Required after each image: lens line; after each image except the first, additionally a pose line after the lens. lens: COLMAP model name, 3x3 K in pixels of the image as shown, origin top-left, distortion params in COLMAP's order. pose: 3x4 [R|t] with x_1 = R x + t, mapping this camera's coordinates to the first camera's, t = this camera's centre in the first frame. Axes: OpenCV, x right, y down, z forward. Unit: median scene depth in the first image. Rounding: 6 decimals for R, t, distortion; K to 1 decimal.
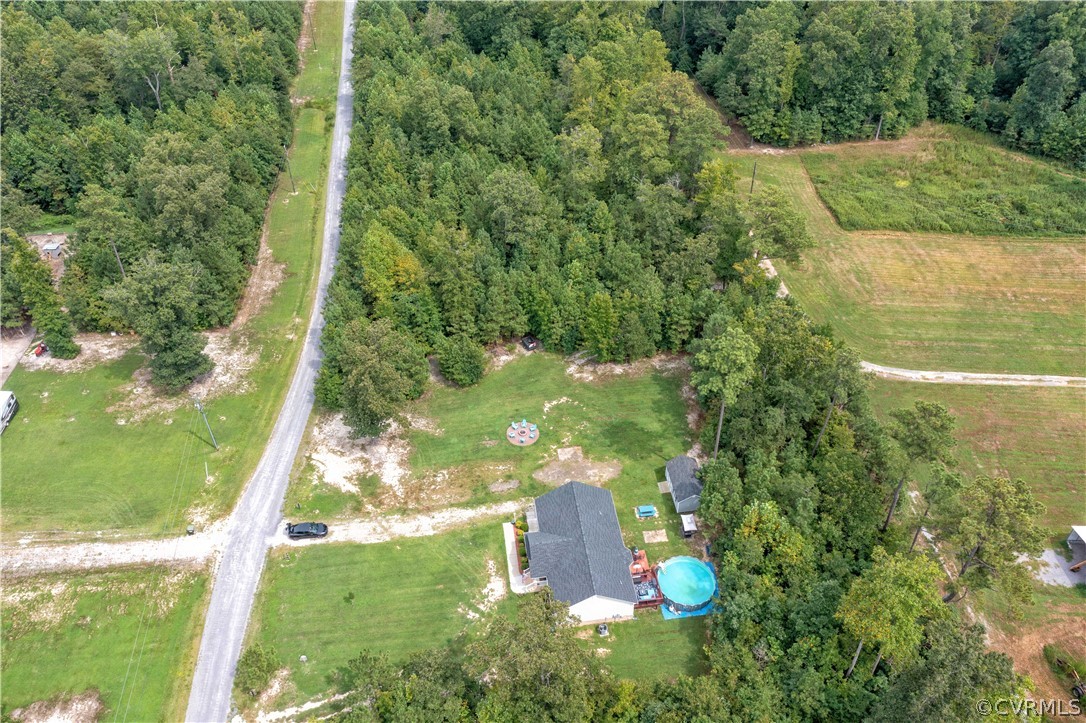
lens RADIAL K [[866.3, 0, 547.0], [0, 866.3, 358.0], [0, 0, 1]] dist [0.001031, 0.014078]
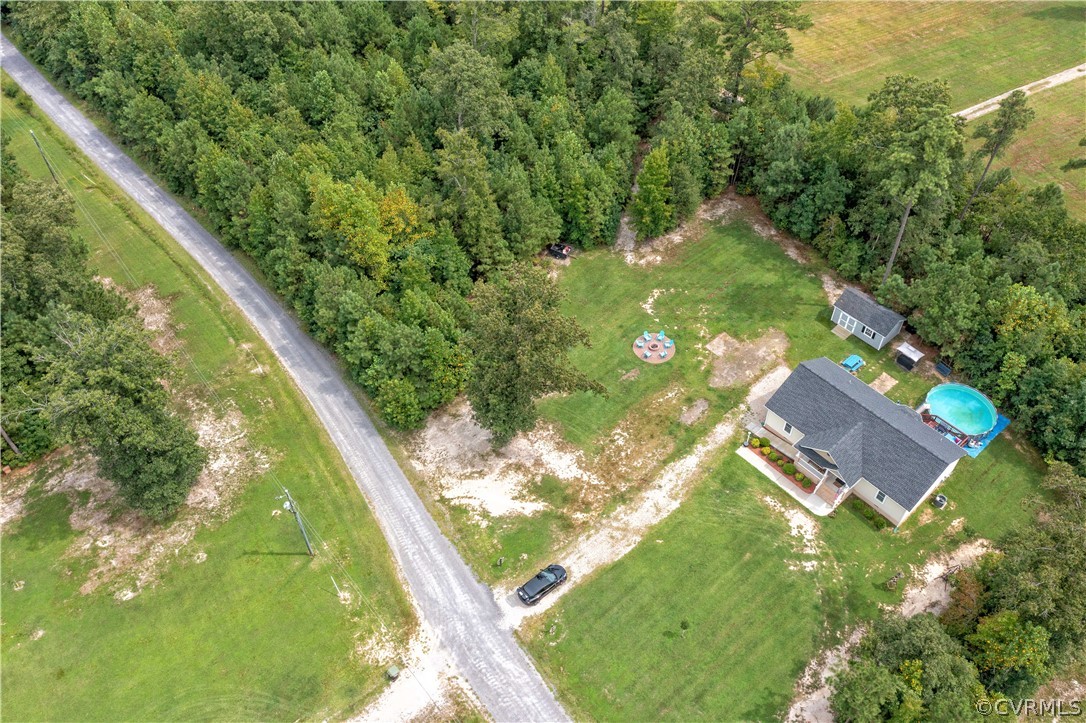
lens RADIAL K [[866.3, 0, 546.8], [0, 866.3, 359.2], [0, 0, 1]] dist [0.001031, 0.014078]
pose [[0.834385, -0.410066, 0.368304, -0.423812], [0.369771, 0.911976, 0.177677, -0.083659], [-0.408743, -0.012063, 0.912570, 0.333590]]
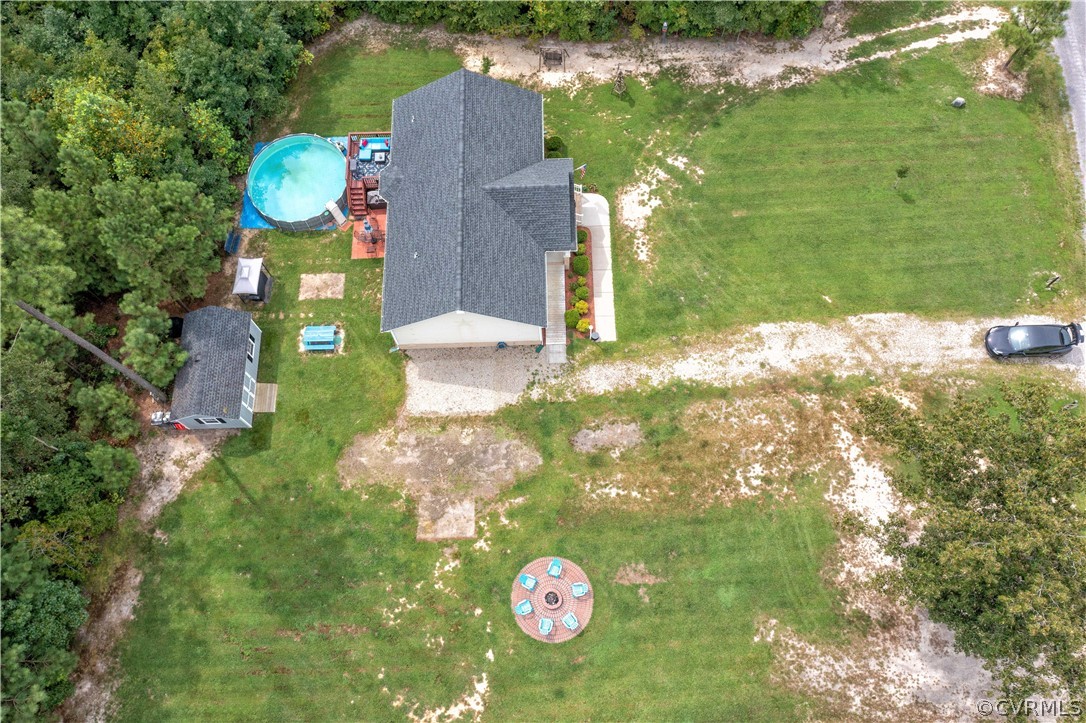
lens RADIAL K [[866.3, 0, 544.8], [0, 866.3, 365.2], [0, 0, 1]] dist [0.001031, 0.014078]
pose [[-0.992203, -0.089723, 0.086503, -0.051567], [0.112325, -0.343027, 0.932586, -0.256781], [-0.054001, 0.935031, 0.350430, 0.797307]]
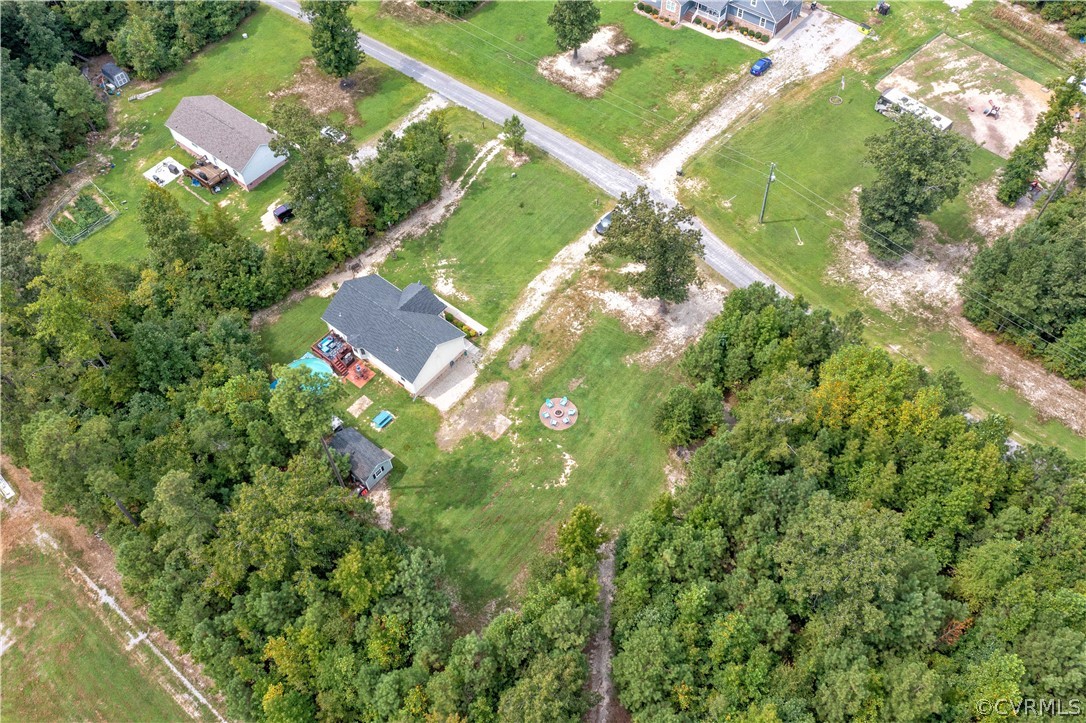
lens RADIAL K [[866.3, 0, 546.6], [0, 866.3, 360.1], [0, 0, 1]] dist [0.001031, 0.014078]
pose [[-0.735360, 0.568603, -0.368695, 0.281839], [-0.417509, 0.048414, 0.907382, -0.727621], [0.533790, 0.821186, 0.201795, 0.811218]]
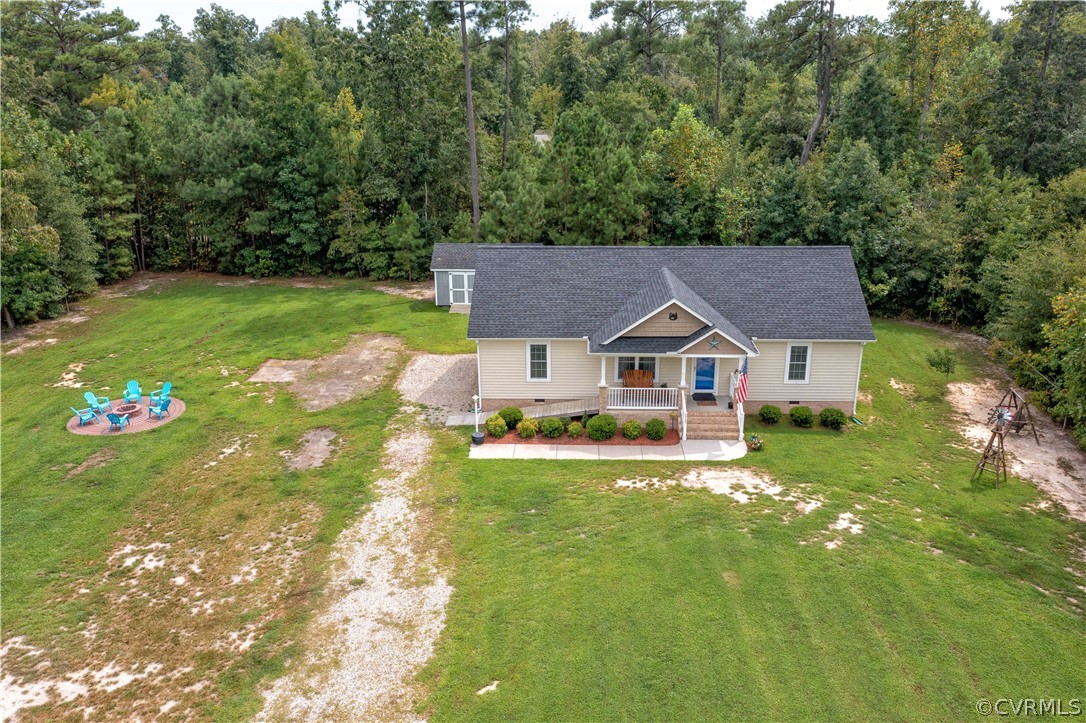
lens RADIAL K [[866.3, 0, 544.4], [0, 866.3, 359.5], [0, 0, 1]] dist [0.001031, 0.014078]
pose [[0.179204, -0.306409, 0.934879, -0.295924], [0.655152, 0.746075, 0.118944, 0.139041], [-0.733936, 0.591173, 0.334445, 0.813395]]
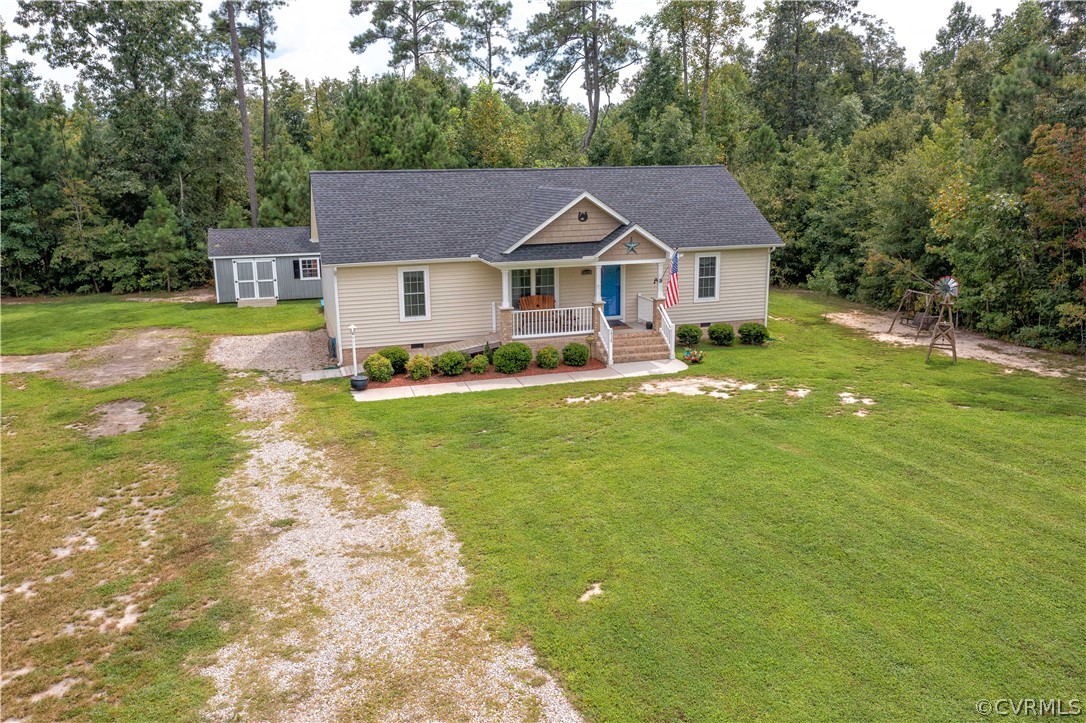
lens RADIAL K [[866.3, 0, 544.0], [0, 866.3, 359.1], [0, 0, 1]] dist [0.001031, 0.014078]
pose [[-0.160725, -0.200303, 0.966461, -0.253237], [0.664905, 0.701687, 0.256003, 0.149682], [-0.729431, 0.683750, 0.020404, 0.899944]]
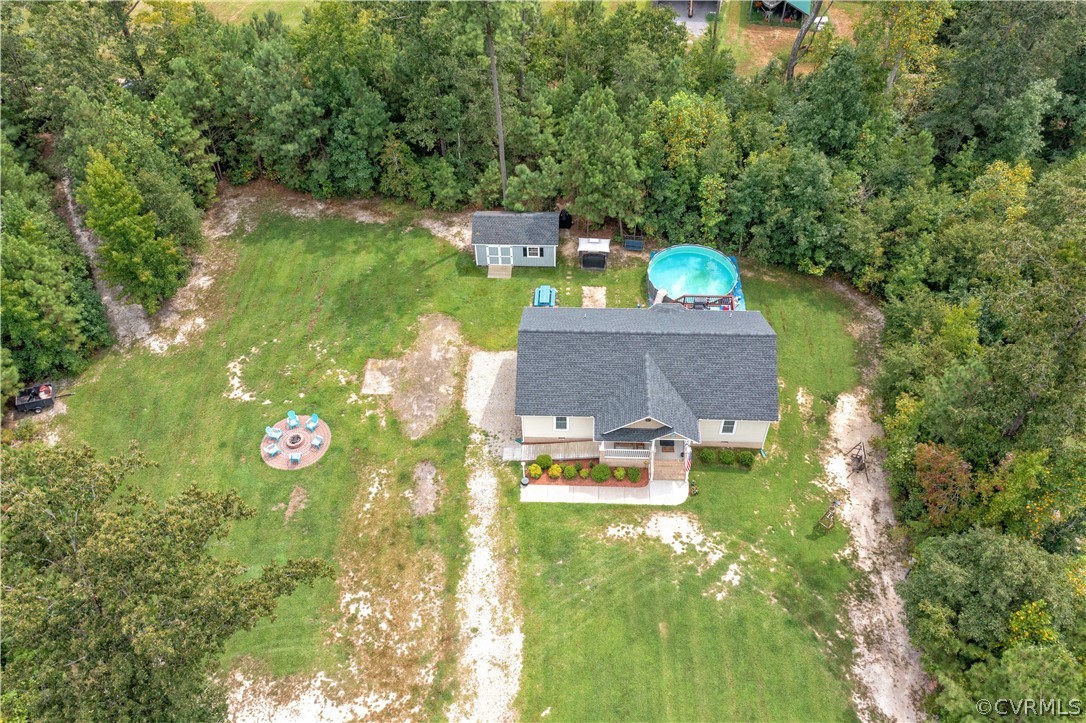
lens RADIAL K [[866.3, 0, 544.3], [0, 866.3, 359.2], [0, 0, 1]] dist [0.001031, 0.014078]
pose [[0.176852, -0.721045, 0.669938, -0.303652], [0.661677, 0.591000, 0.461413, -0.072257], [-0.728633, 0.361681, 0.581619, 0.635104]]
